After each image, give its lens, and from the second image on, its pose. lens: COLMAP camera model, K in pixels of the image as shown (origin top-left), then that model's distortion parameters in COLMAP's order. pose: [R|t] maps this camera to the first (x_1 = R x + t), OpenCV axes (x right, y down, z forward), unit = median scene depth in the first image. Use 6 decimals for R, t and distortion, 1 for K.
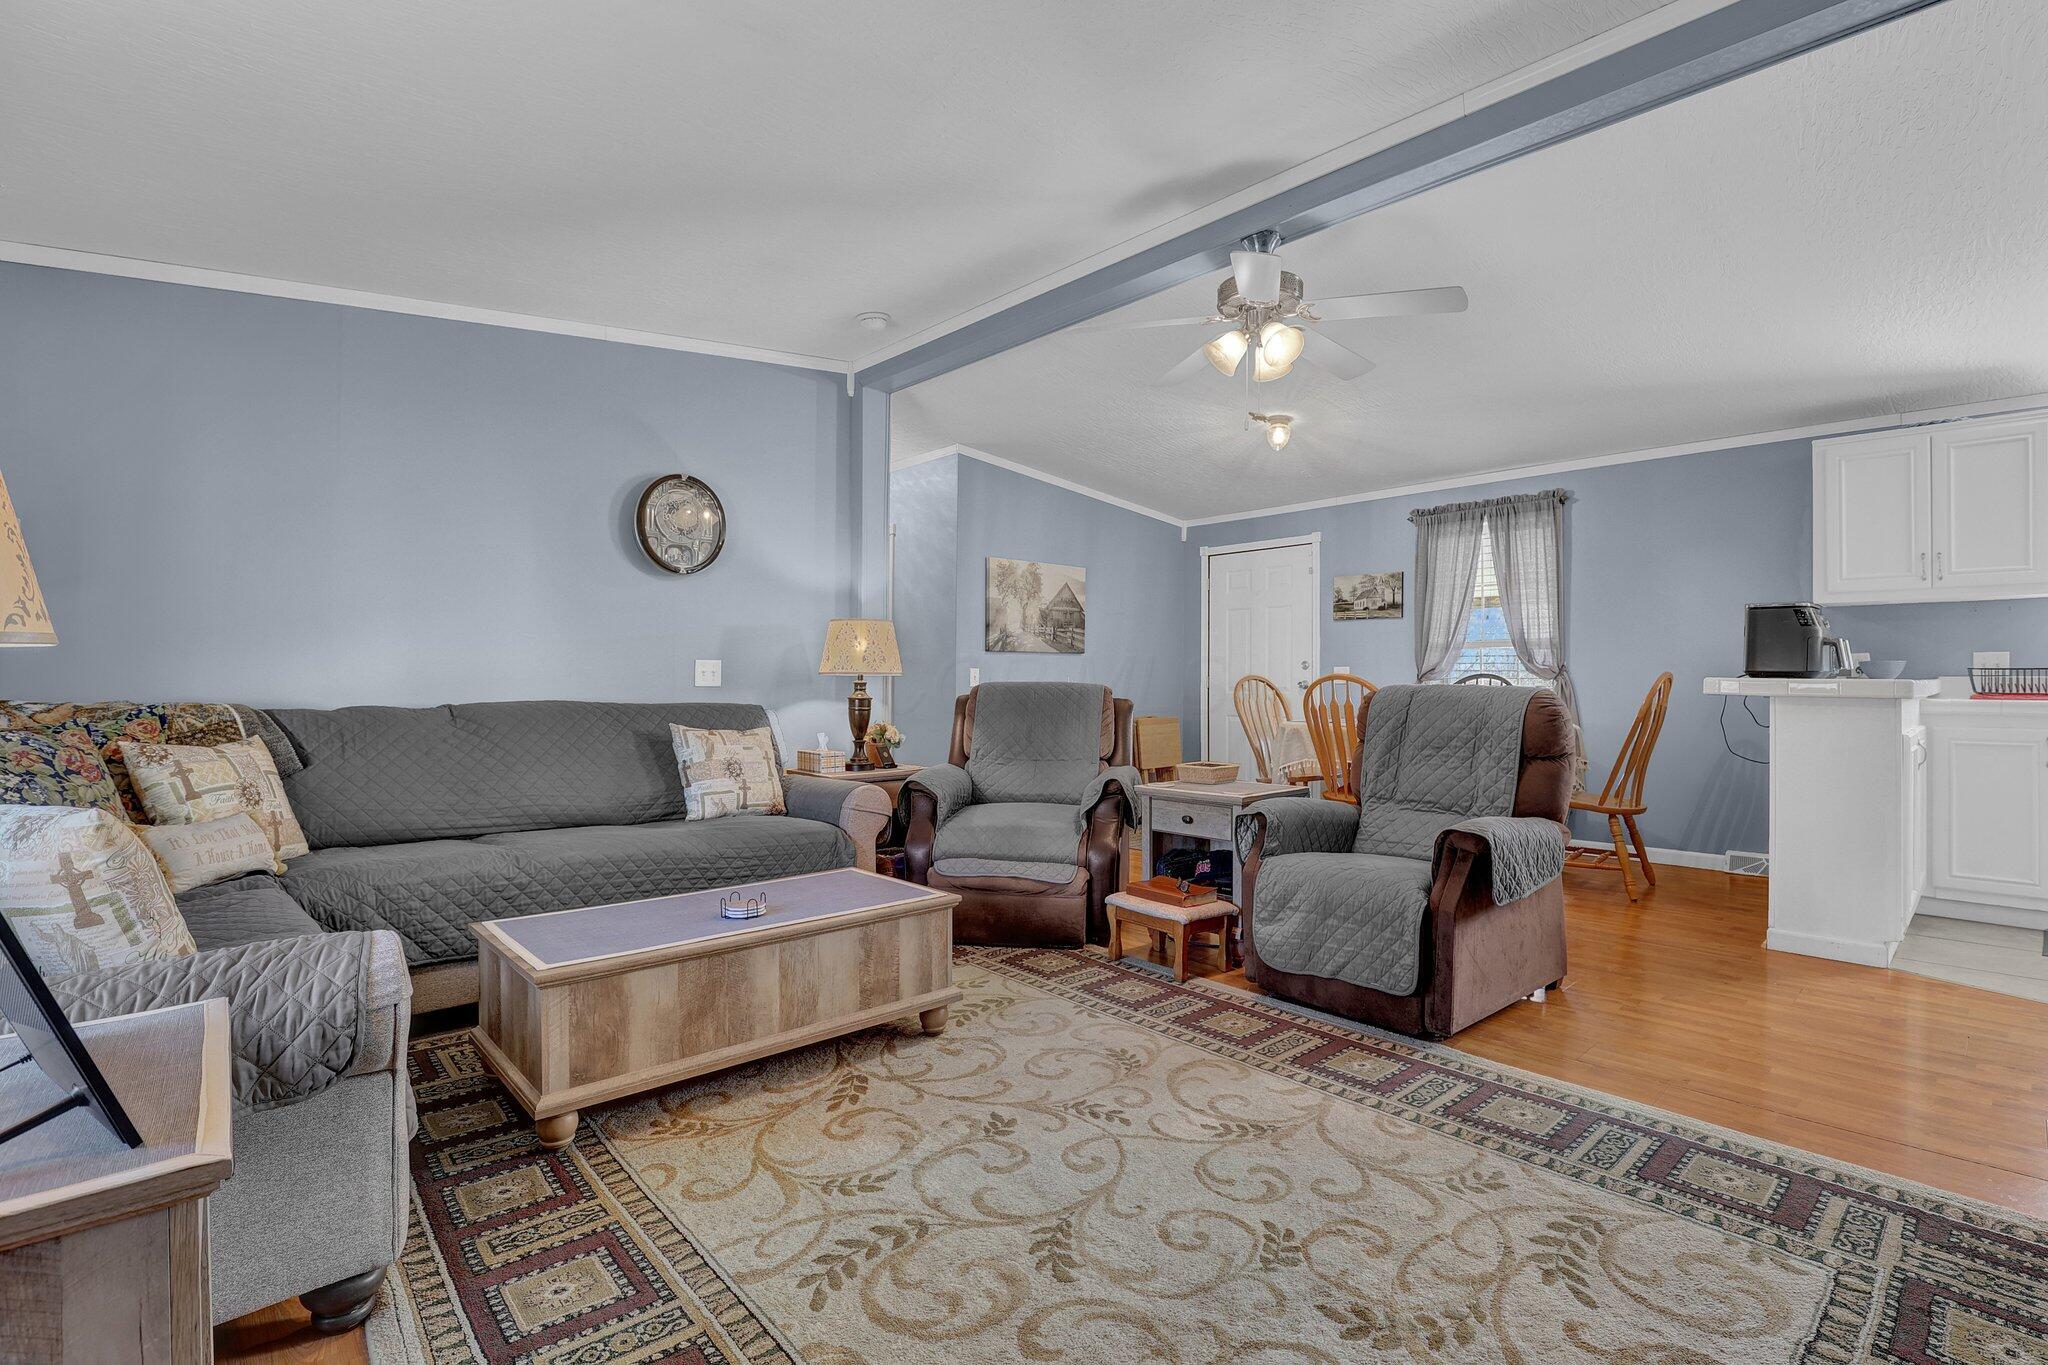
lens RADIAL K [[954.9, 0, 1037.3], [0, 954.9, 675.0], [0, 0, 1]] dist [-0.024712, 0.005015]
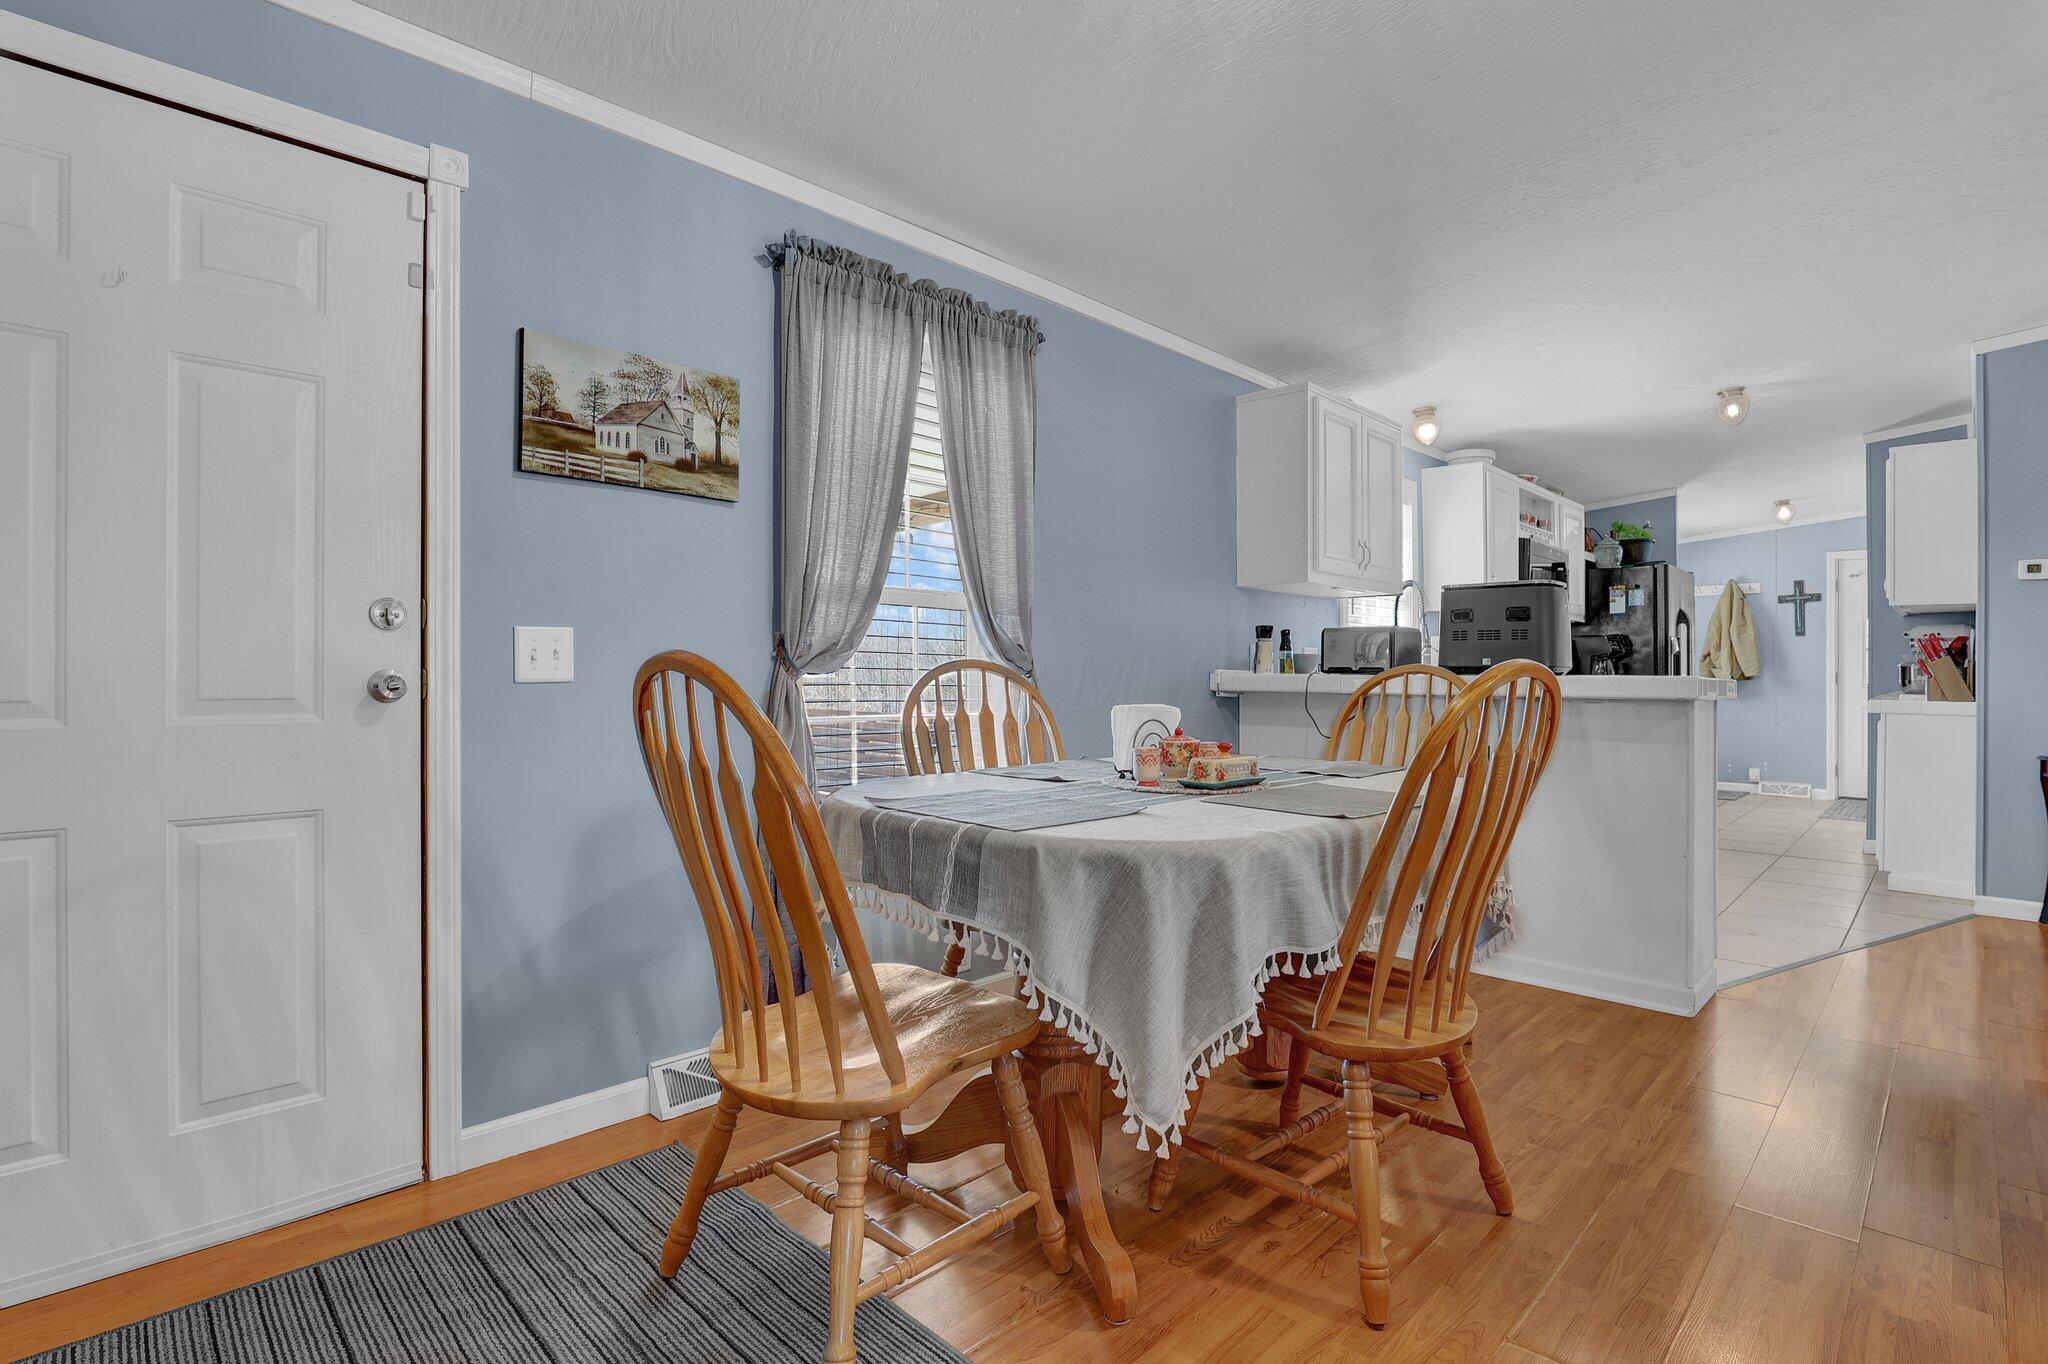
lens RADIAL K [[954.9, 0, 1060.0], [0, 954.9, 668.9], [0, 0, 1]] dist [-0.024712, 0.005015]
pose [[-0.054398, -0.000557, 0.998519, 0.002100], [-0.017224, 0.999852, -0.000380, 0.002970], [-0.998371, -0.017219, -0.054400, 0.879054]]
